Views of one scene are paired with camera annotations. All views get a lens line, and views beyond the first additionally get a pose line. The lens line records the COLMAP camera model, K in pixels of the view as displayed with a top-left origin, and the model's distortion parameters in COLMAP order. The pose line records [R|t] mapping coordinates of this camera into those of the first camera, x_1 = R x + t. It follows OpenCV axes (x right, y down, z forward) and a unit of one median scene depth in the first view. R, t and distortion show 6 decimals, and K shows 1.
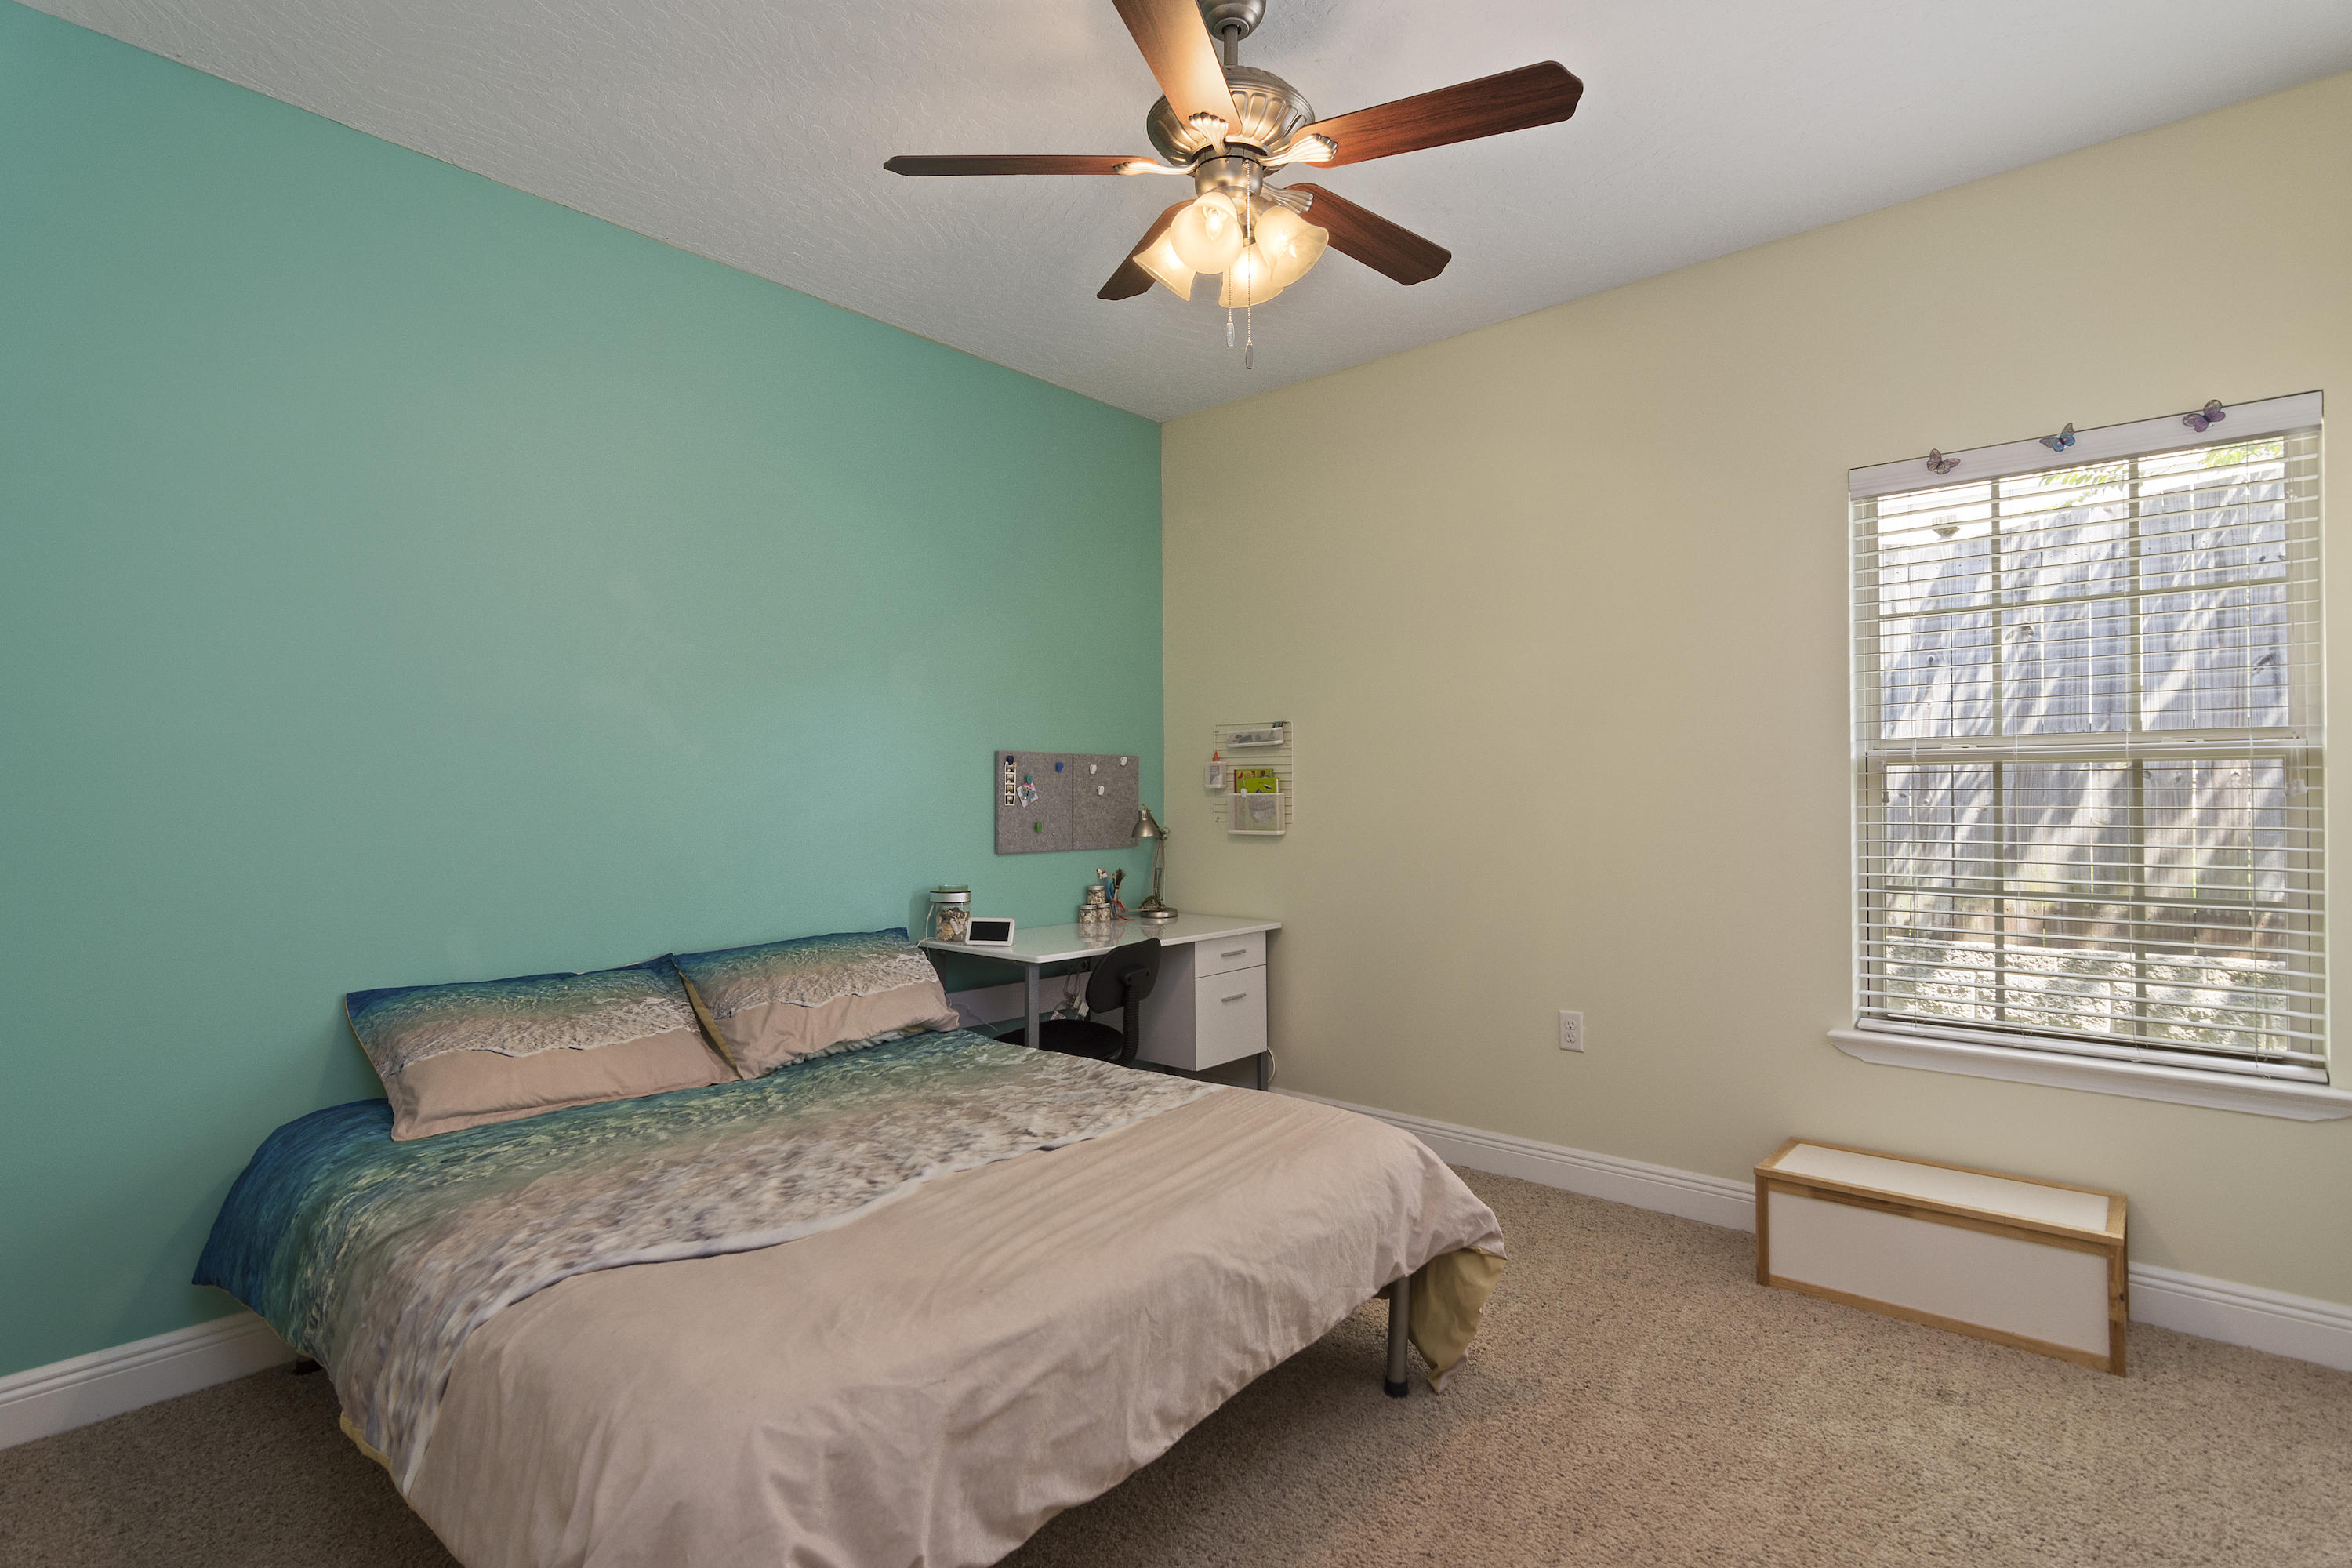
lens RADIAL K [[1132.1, 0, 1176.7], [0, 1132.1, 789.5], [0, 0, 1]] dist [0.001303, 0.000177]
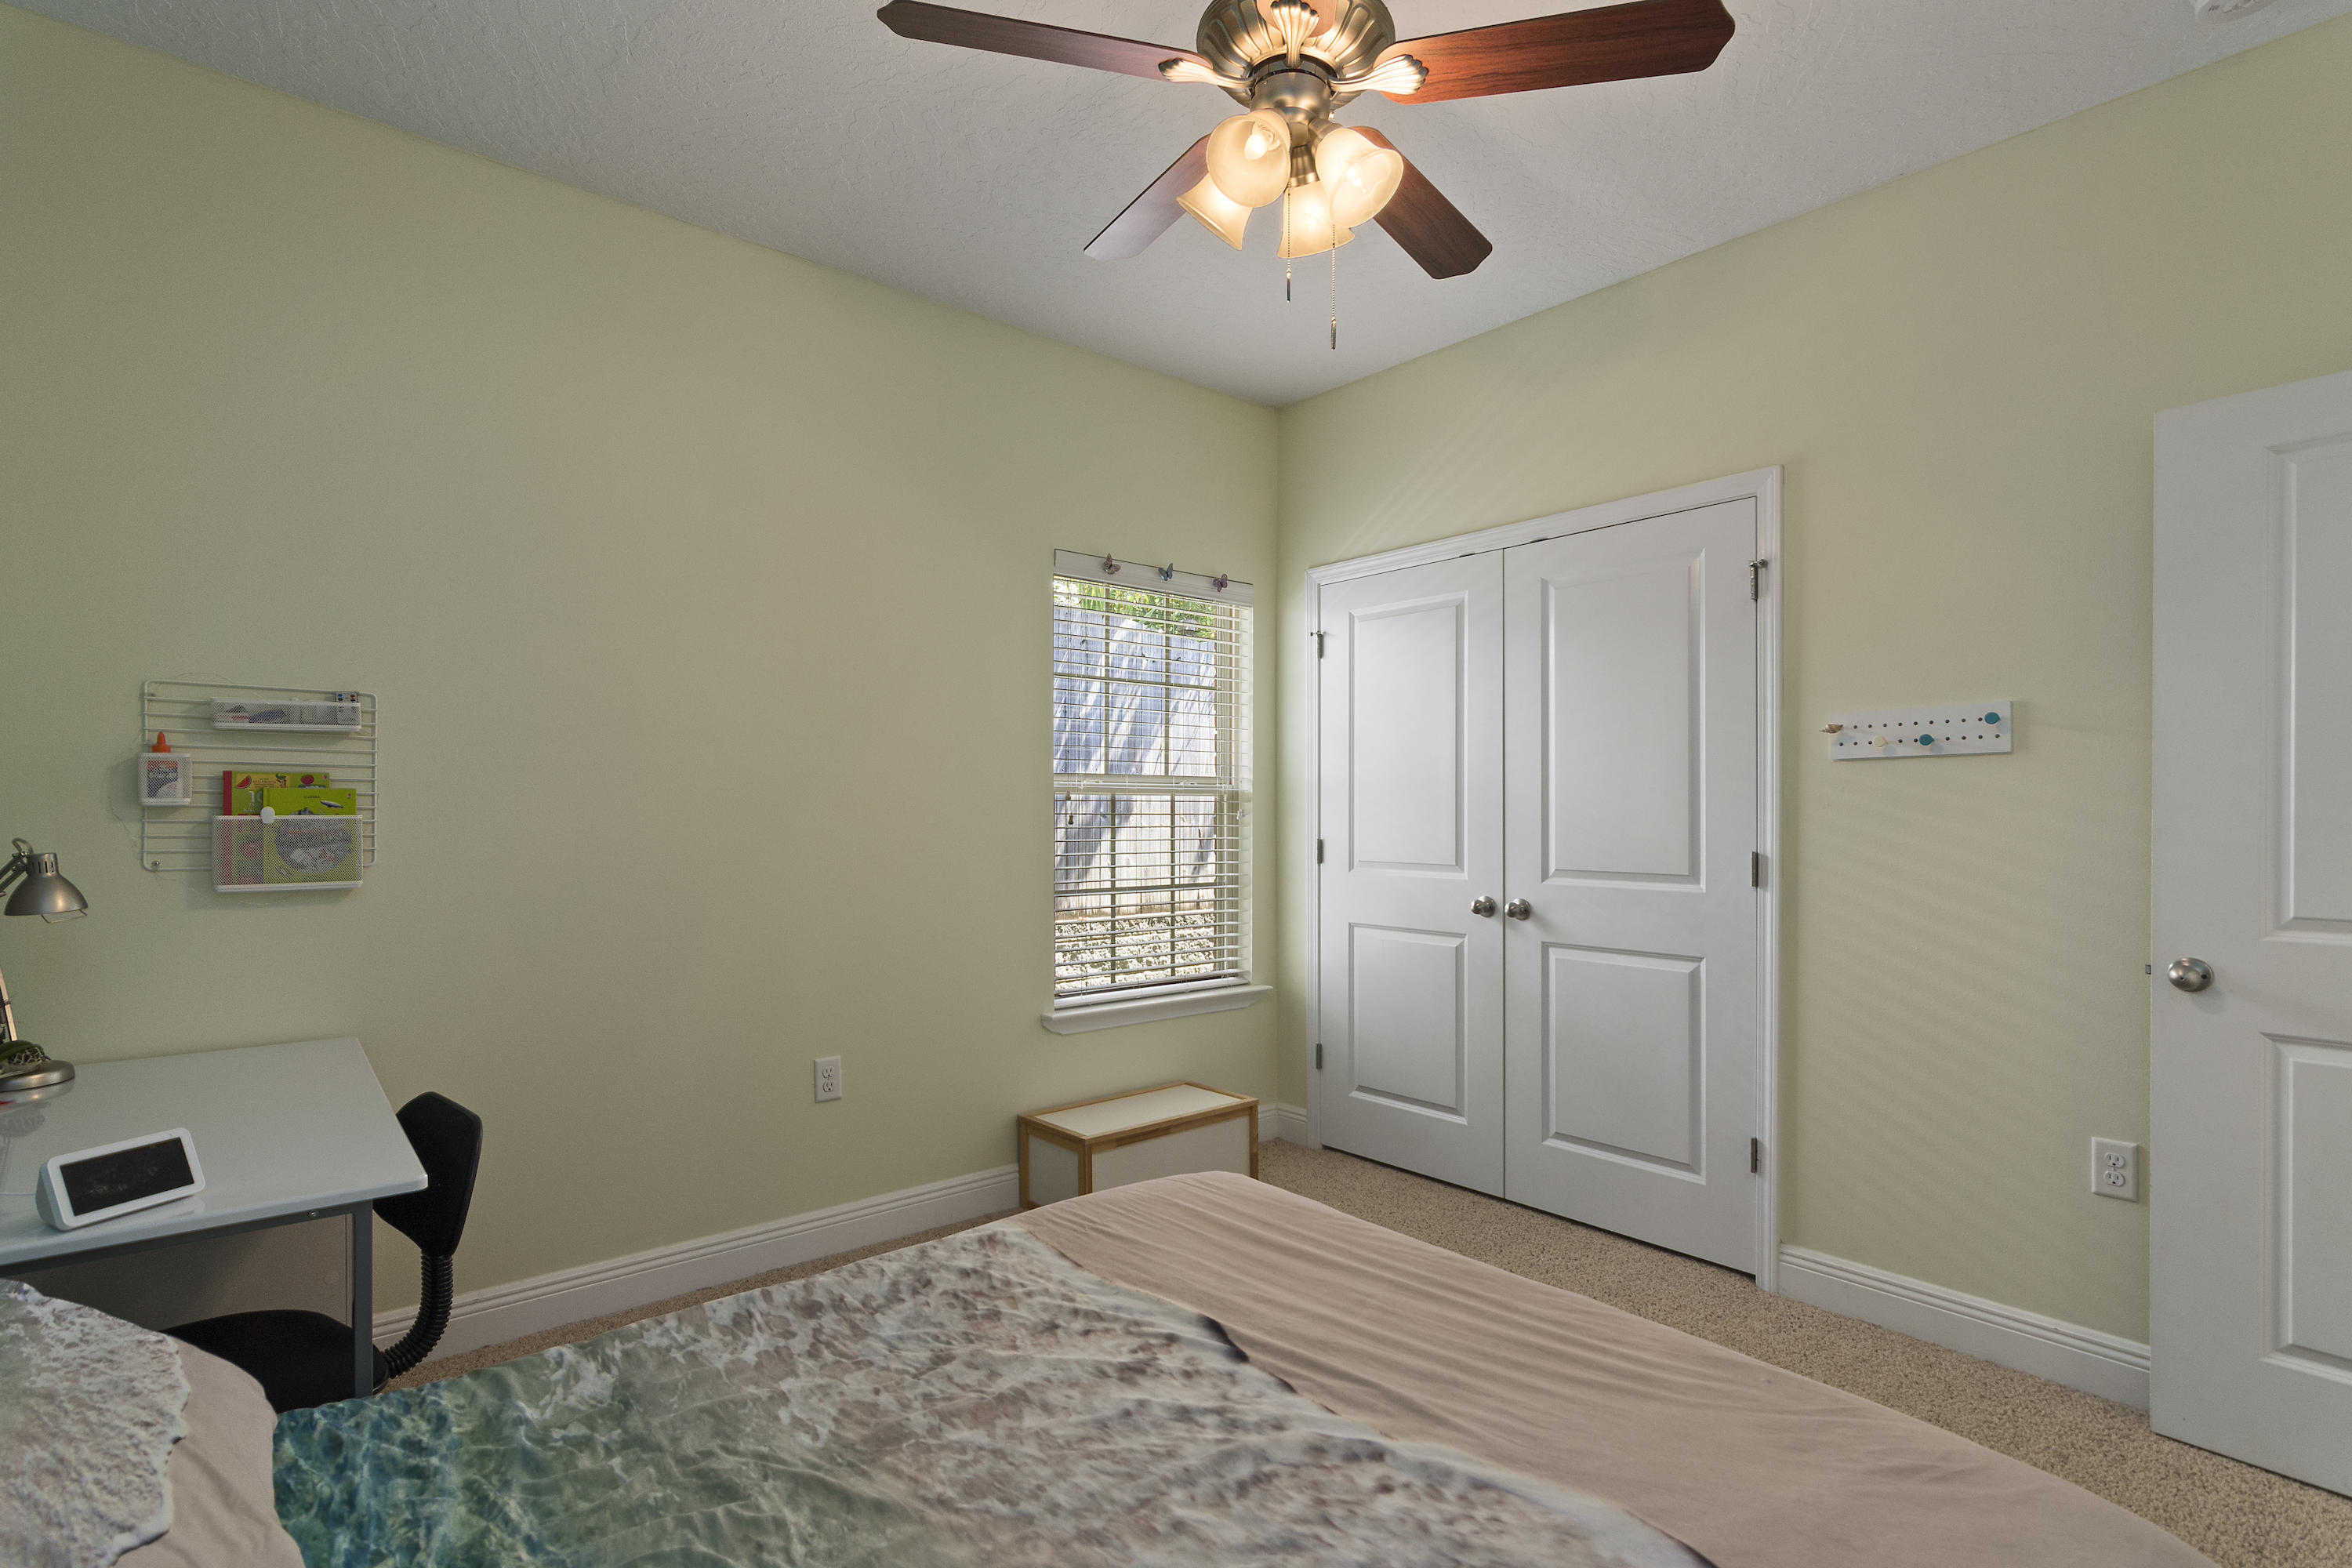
lens RADIAL K [[1137.5, 0, 1170.1], [0, 1137.5, 813.1], [0, 0, 1]] dist [-0.000802, 0.001263]
pose [[0.147815, -0.001880, 0.989013, -0.680619], [-0.009712, 0.999947, 0.003352, -0.006744], [-0.988967, -0.010101, 0.147789, 0.798333]]
